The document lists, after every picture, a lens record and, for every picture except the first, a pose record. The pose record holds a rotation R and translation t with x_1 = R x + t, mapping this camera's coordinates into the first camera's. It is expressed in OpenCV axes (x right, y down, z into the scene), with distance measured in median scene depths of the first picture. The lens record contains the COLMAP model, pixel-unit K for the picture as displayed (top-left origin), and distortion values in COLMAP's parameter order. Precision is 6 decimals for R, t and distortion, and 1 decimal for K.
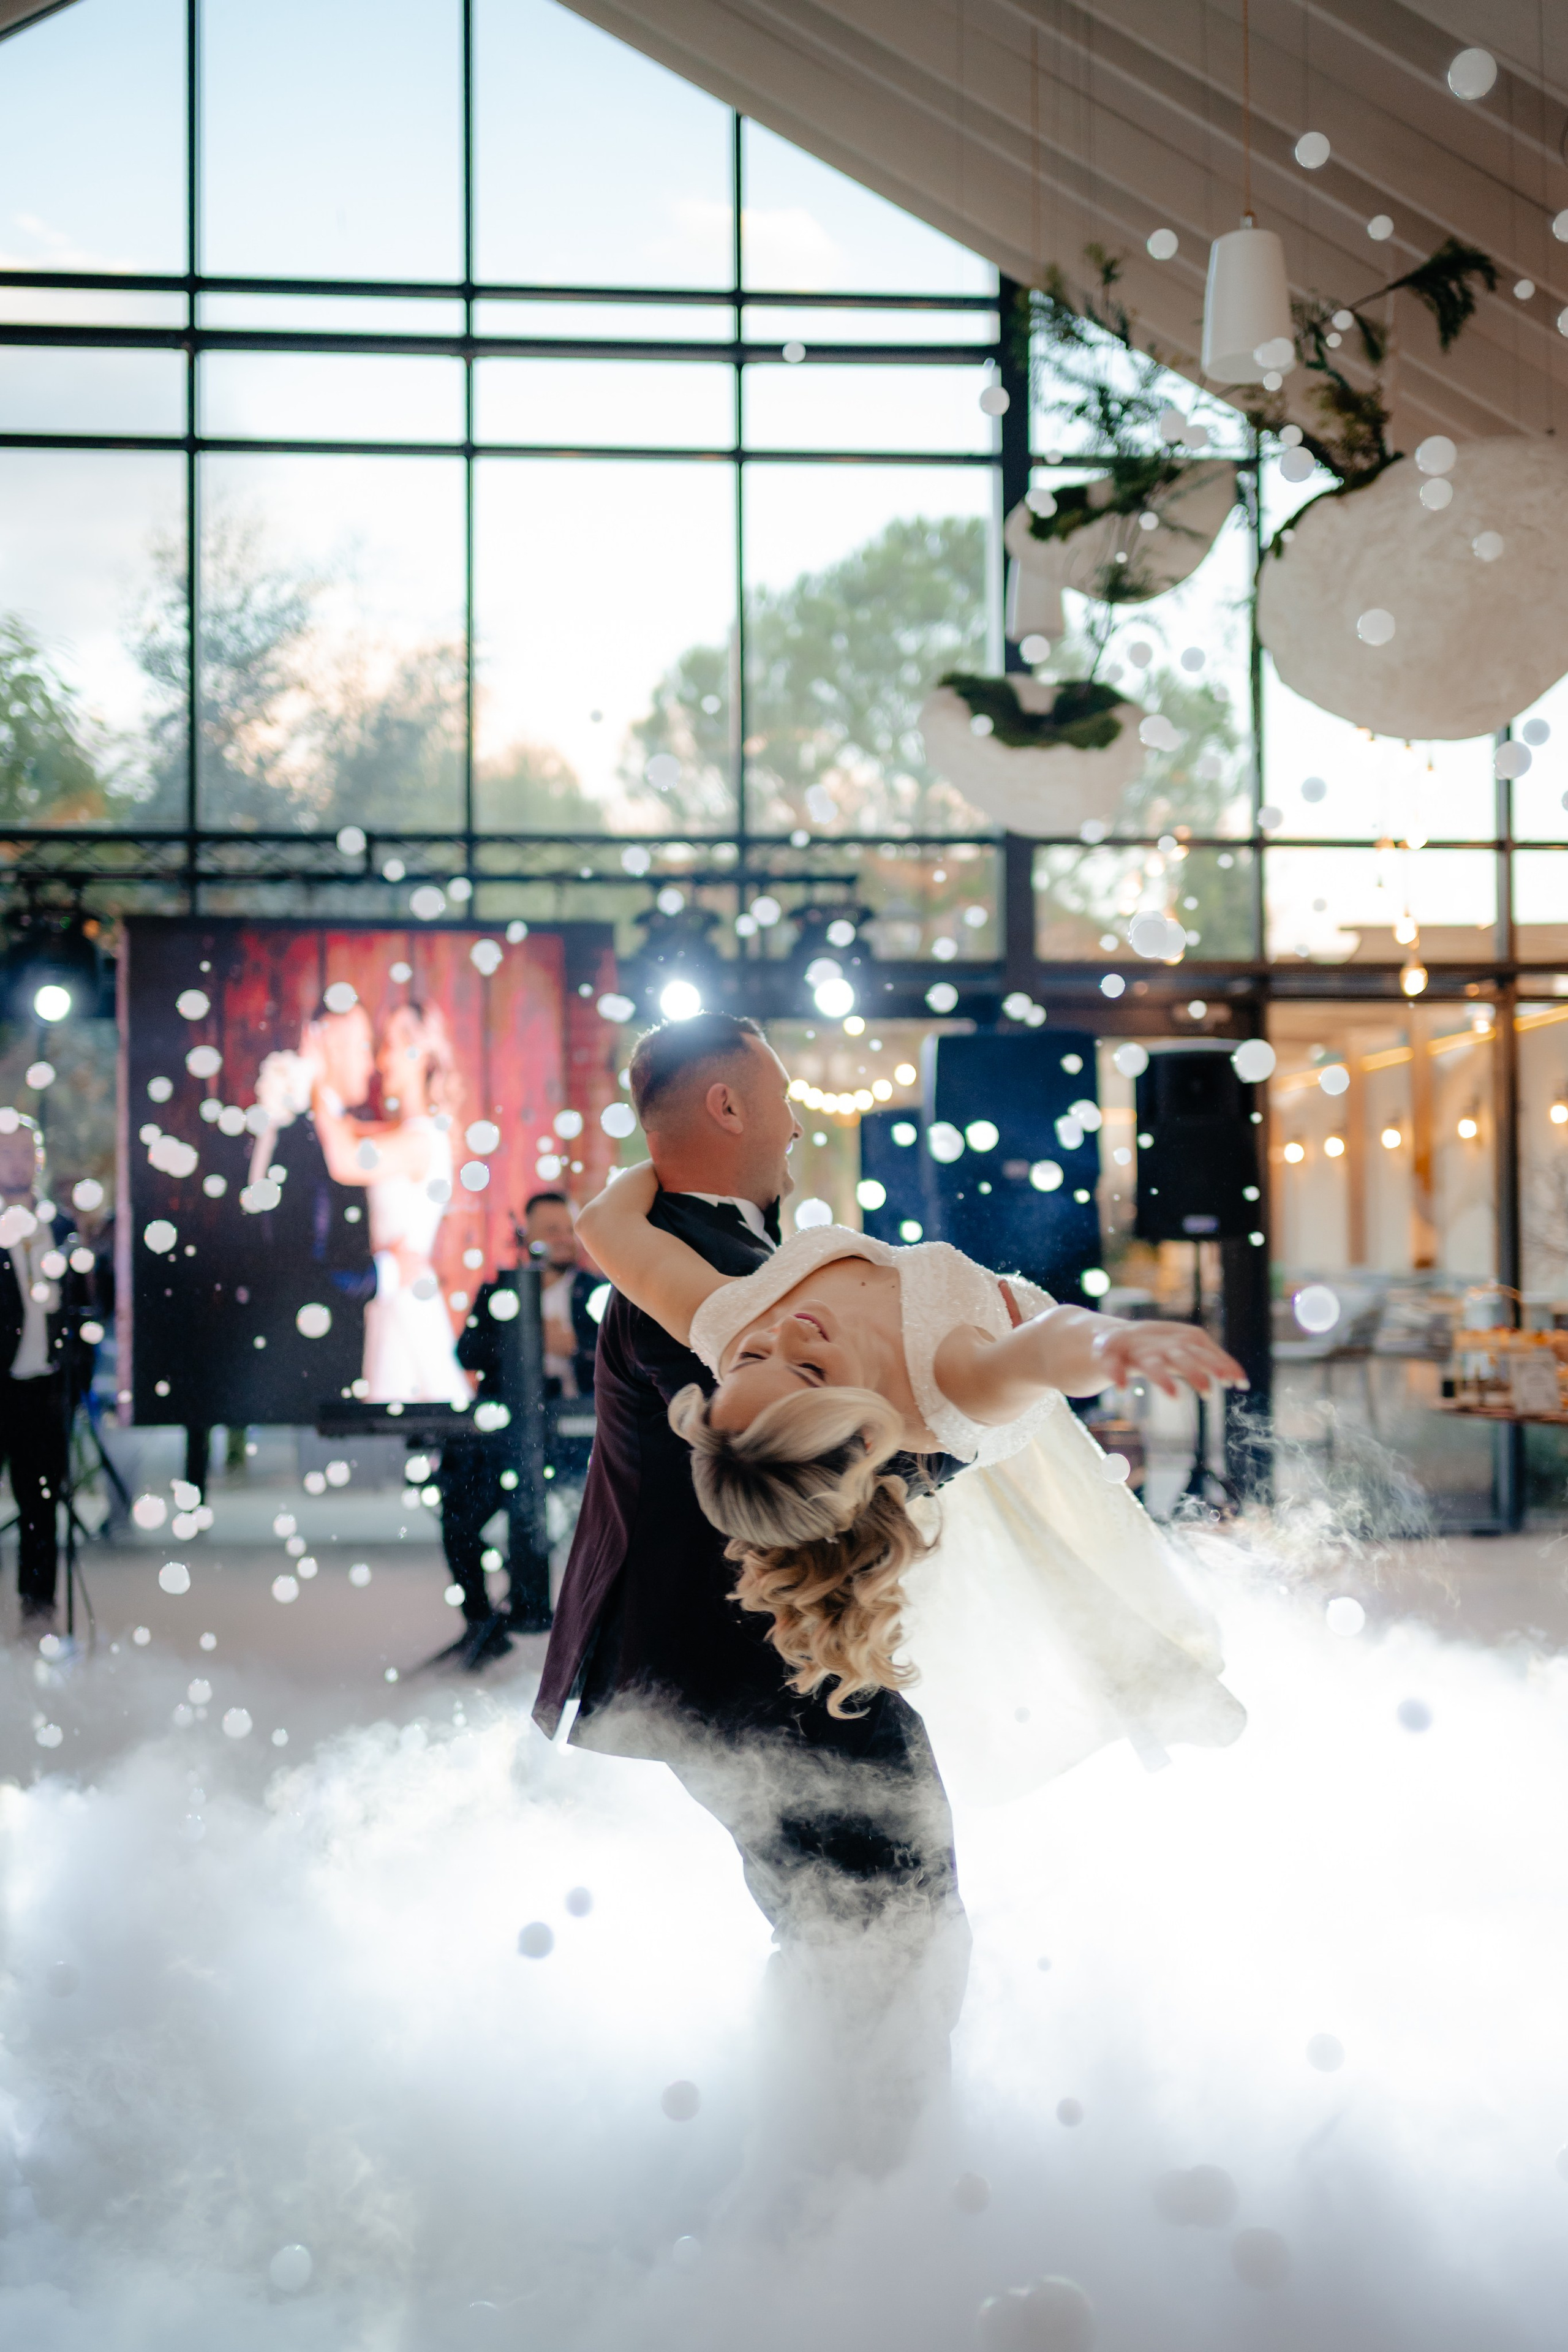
lens RADIAL K [[2358.6, 0, 803.8], [0, 2358.6, 1189.7], [0, 0, 1]] dist [-0.010544, 0.000000]
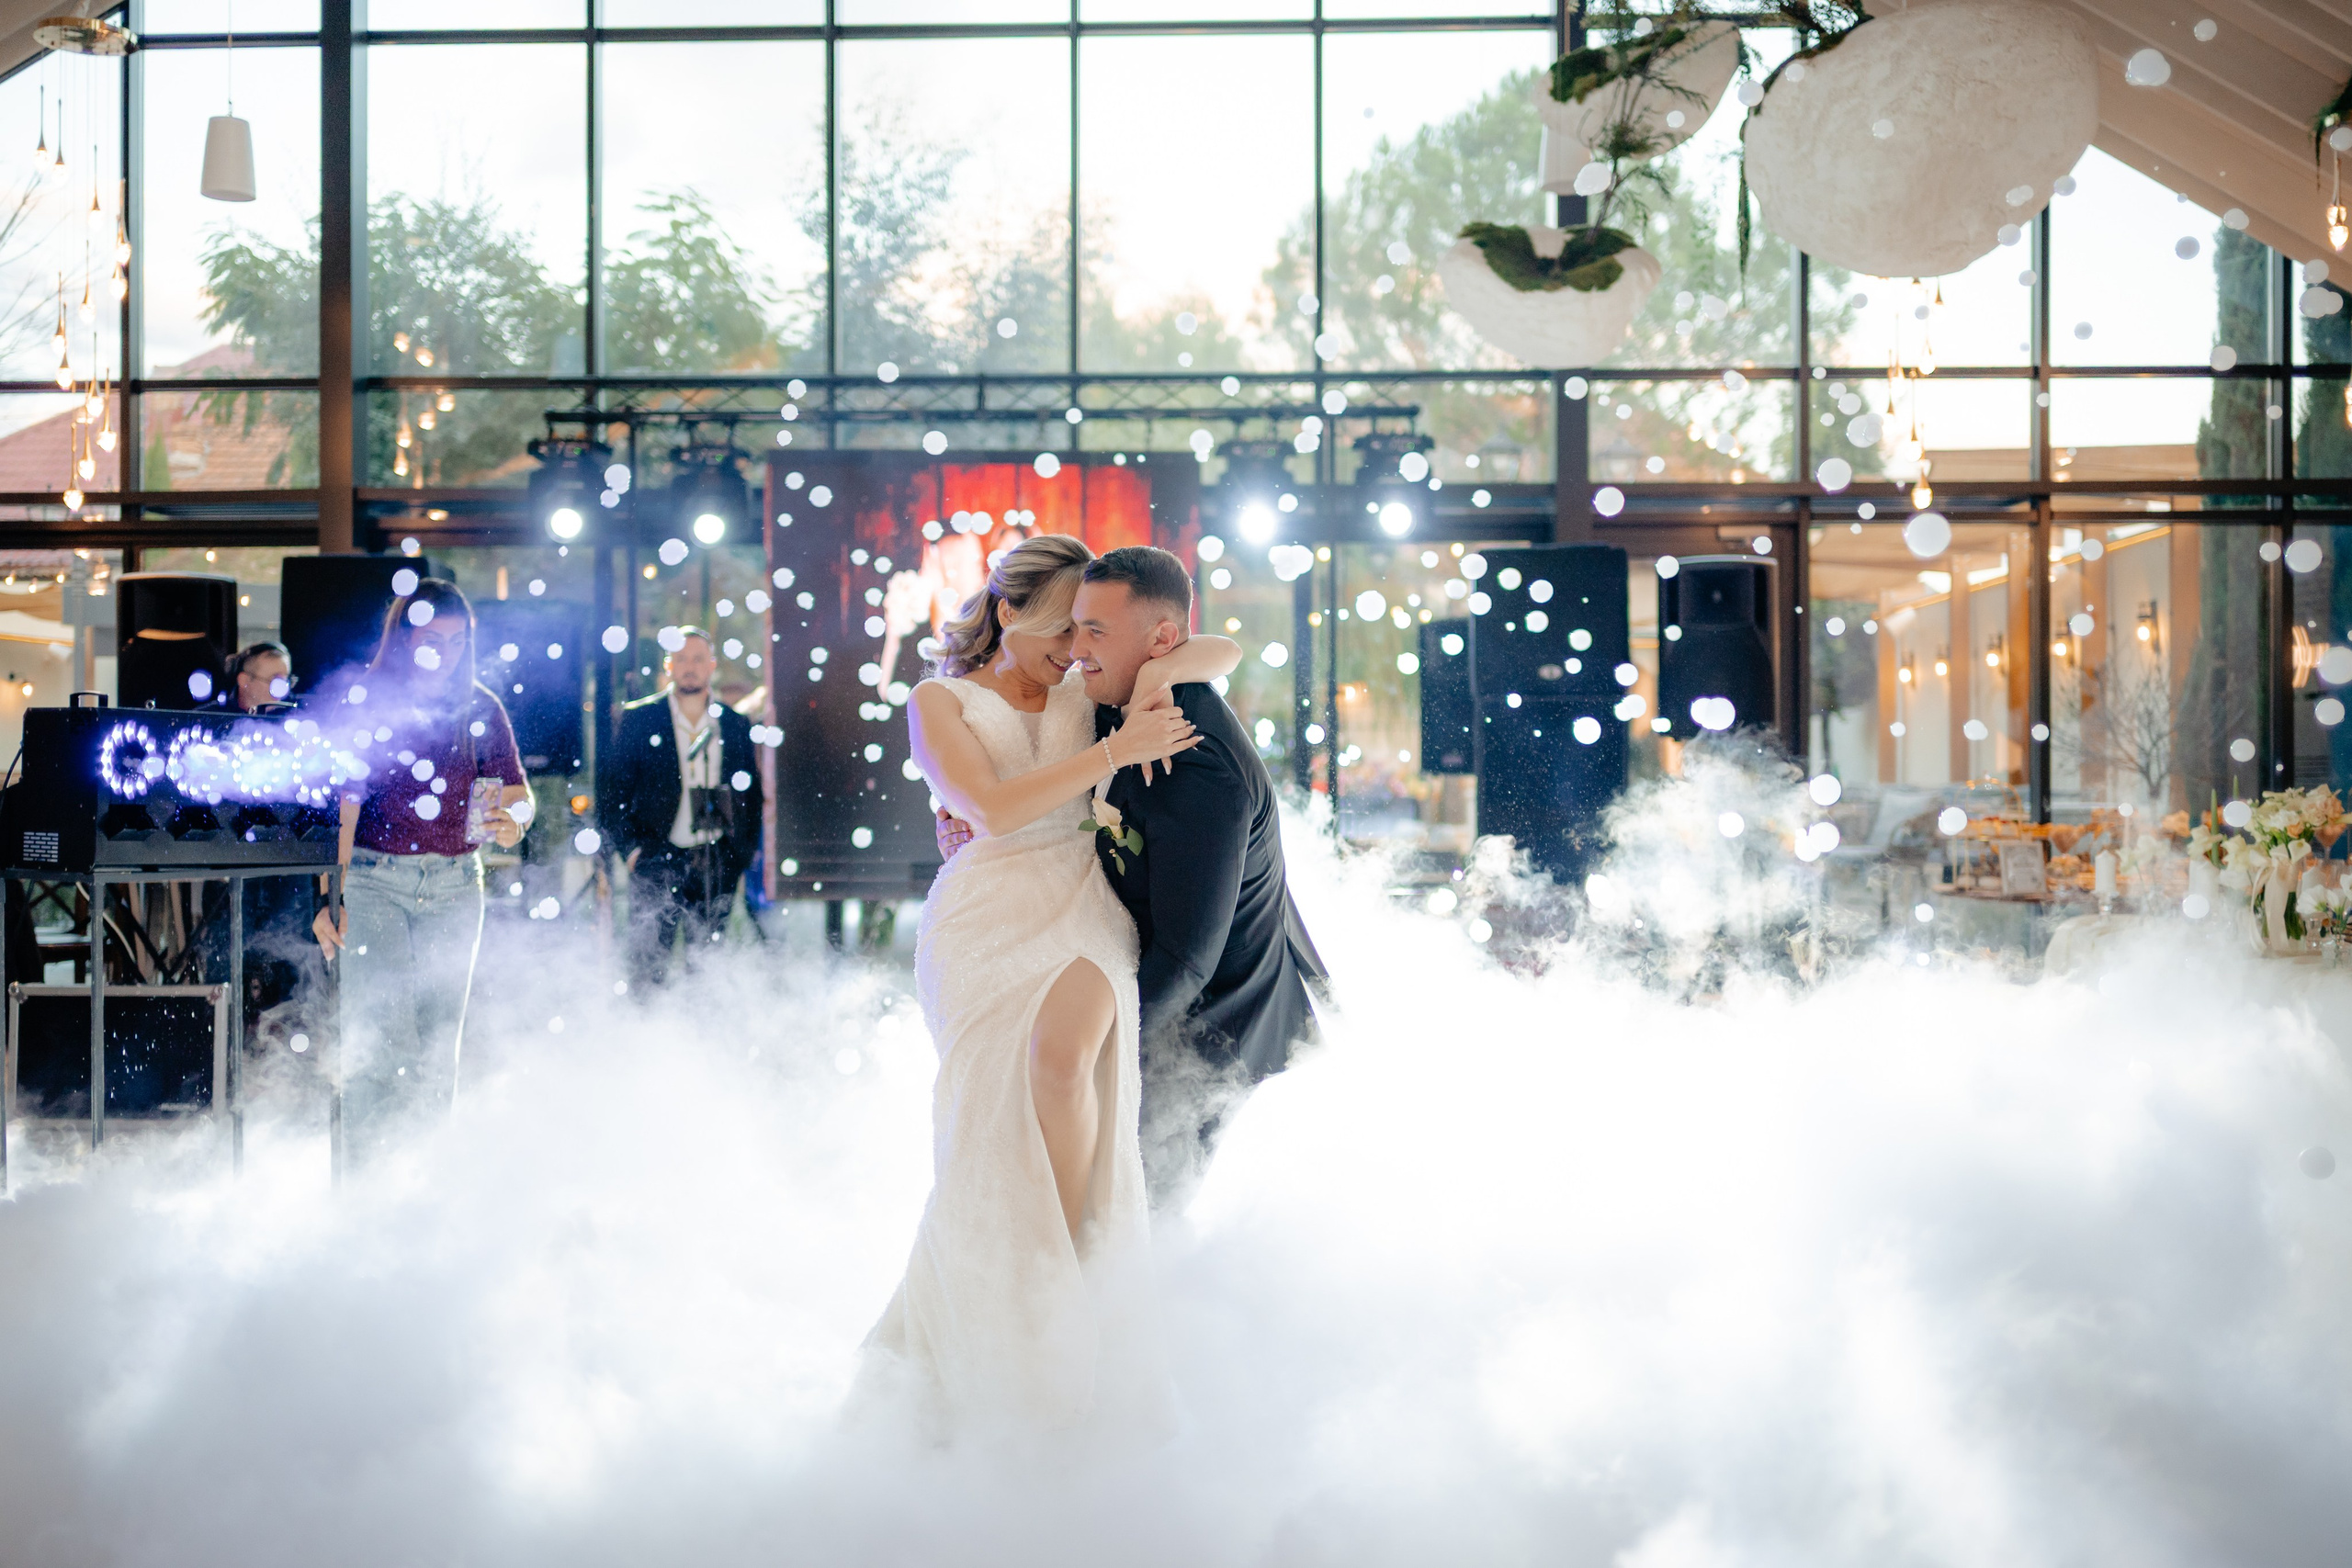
lens RADIAL K [[2358.3, 0, 1218.8], [0, 2358.3, 781.8], [0, 0, 1]] dist [-0.010544, 0.000000]
pose [[0.992632, 0.006050, -0.121021, 0.063105], [-0.003677, 0.999797, 0.019820, 0.019352], [0.121116, -0.019229, 0.992452, -0.104934]]
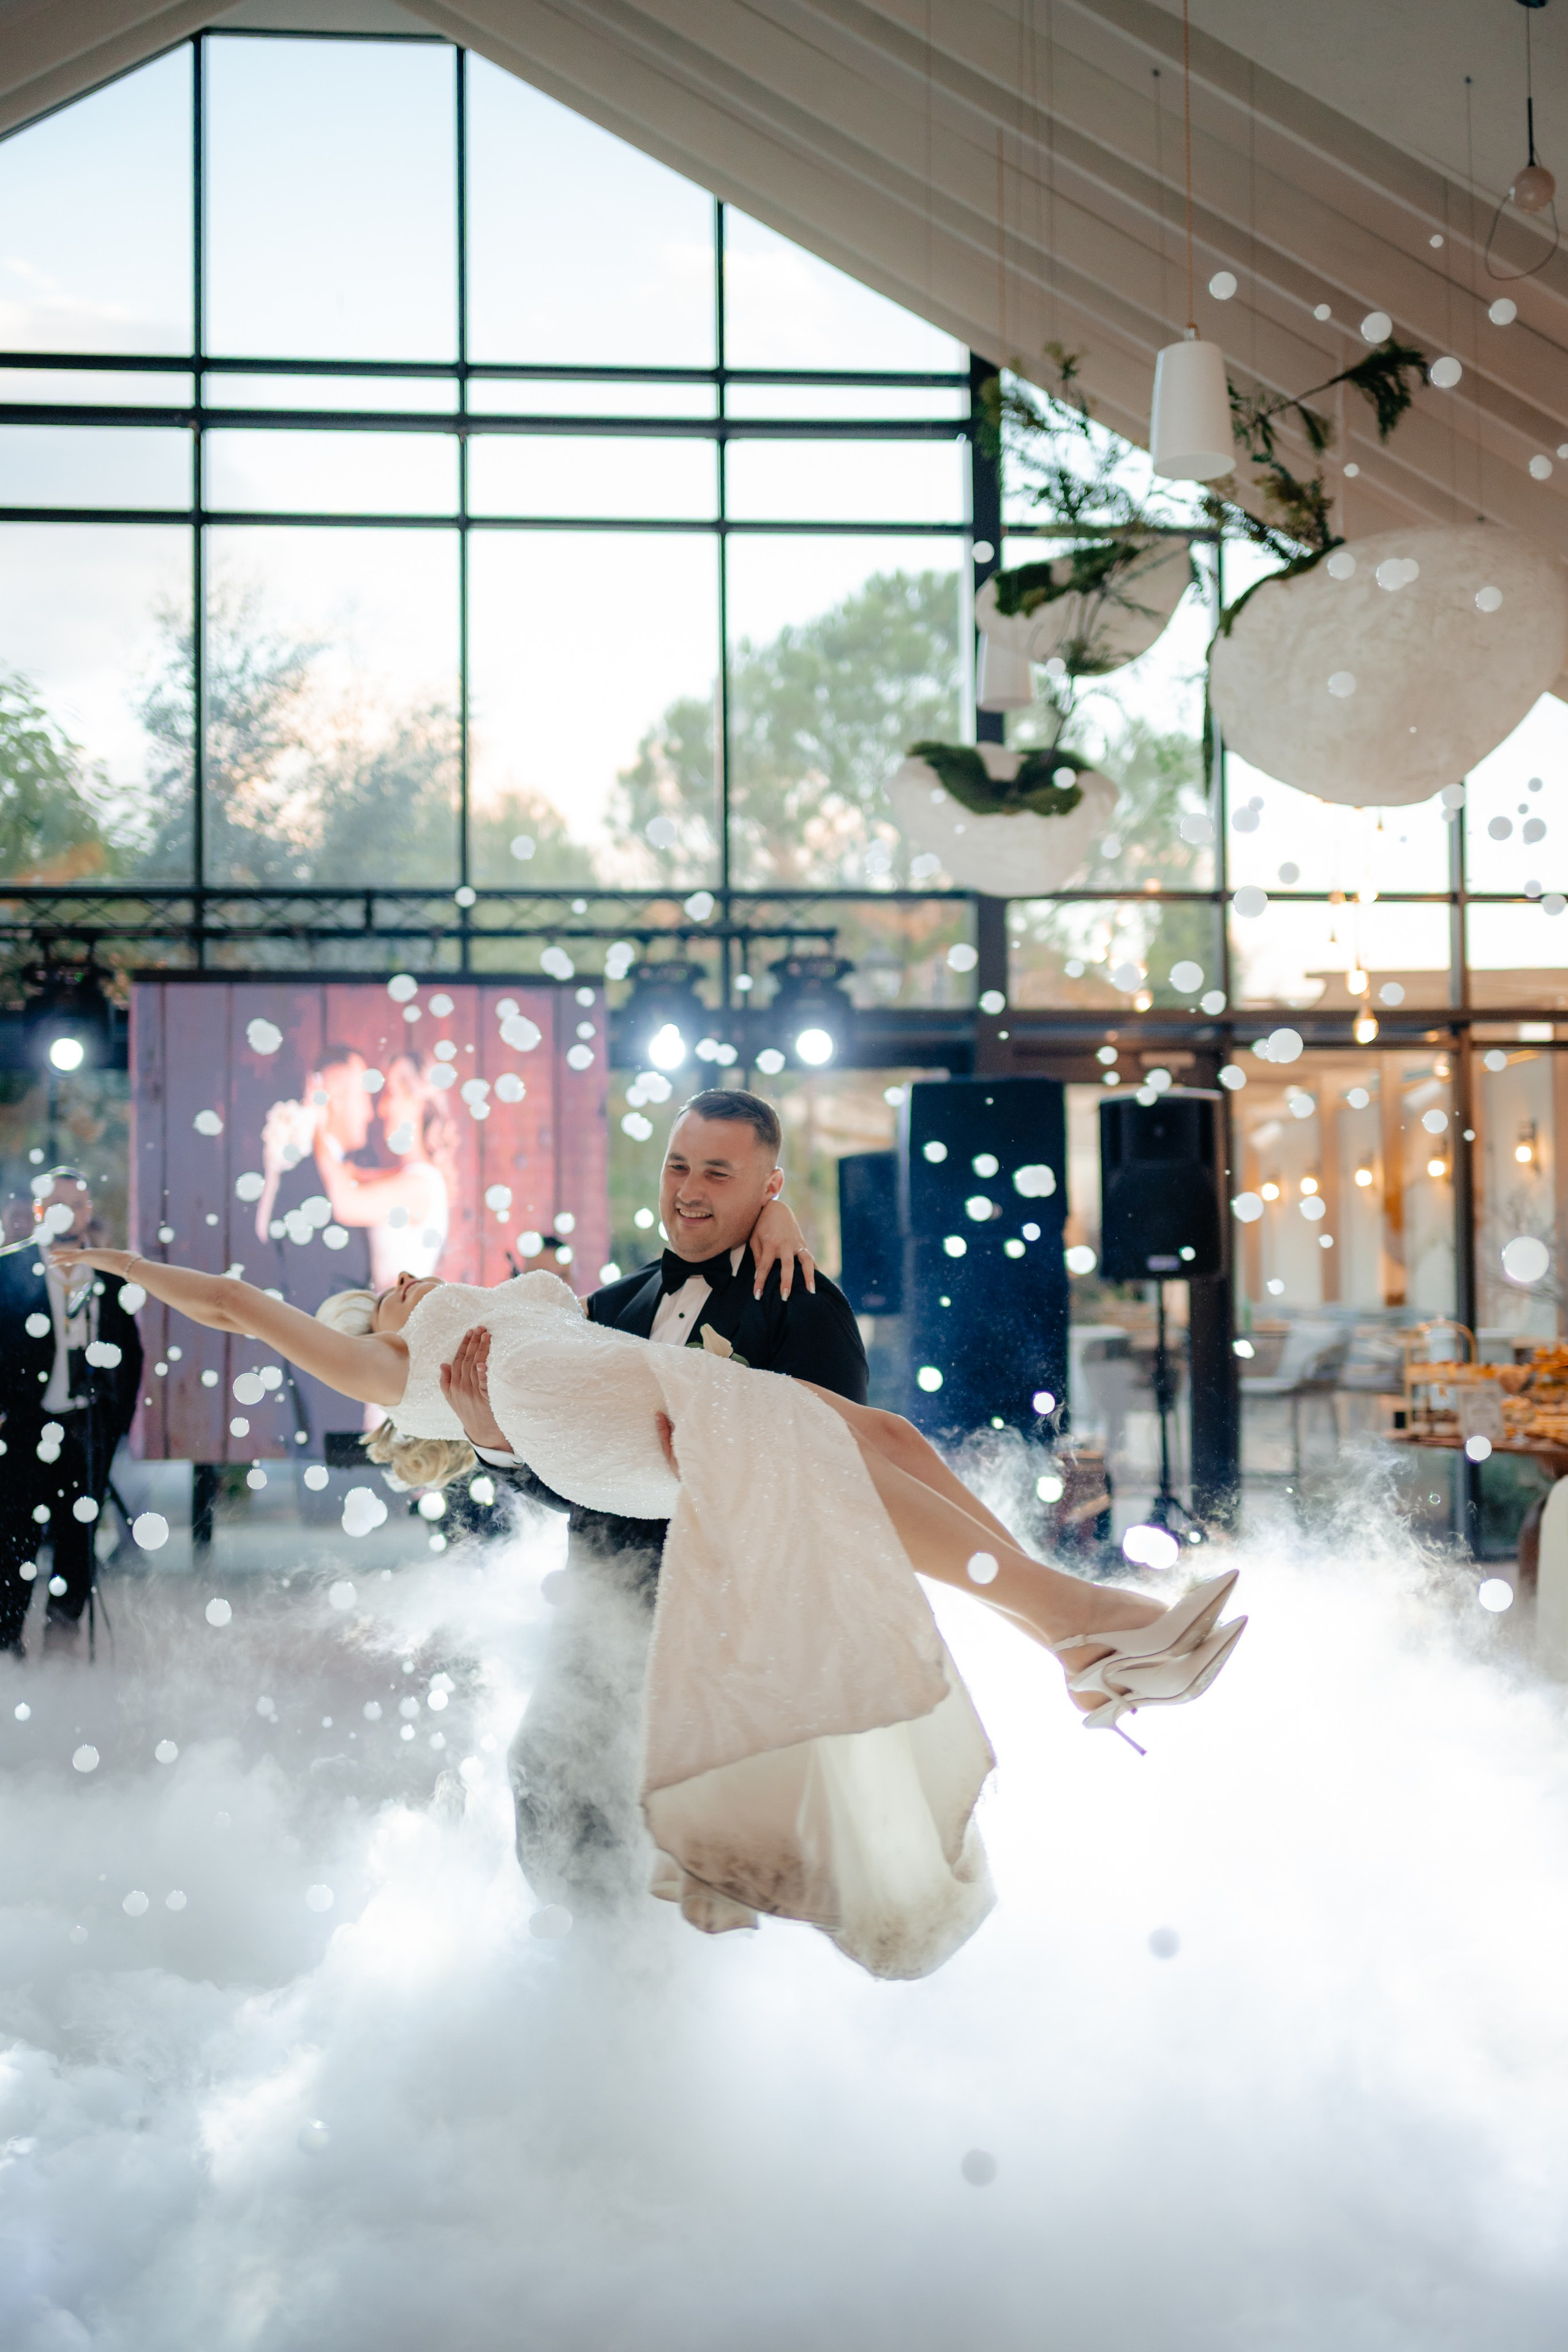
lens RADIAL K [[2407.7, 0, 792.3], [0, 2407.7, 1213.4], [0, 0, 1]] dist [-0.018346, 0.000000]
pose [[0.999998, -0.002163, -0.000119, 0.003212], [0.002162, 0.999970, -0.007428, 0.000306], [0.000136, 0.007428, 0.999972, -0.062726]]
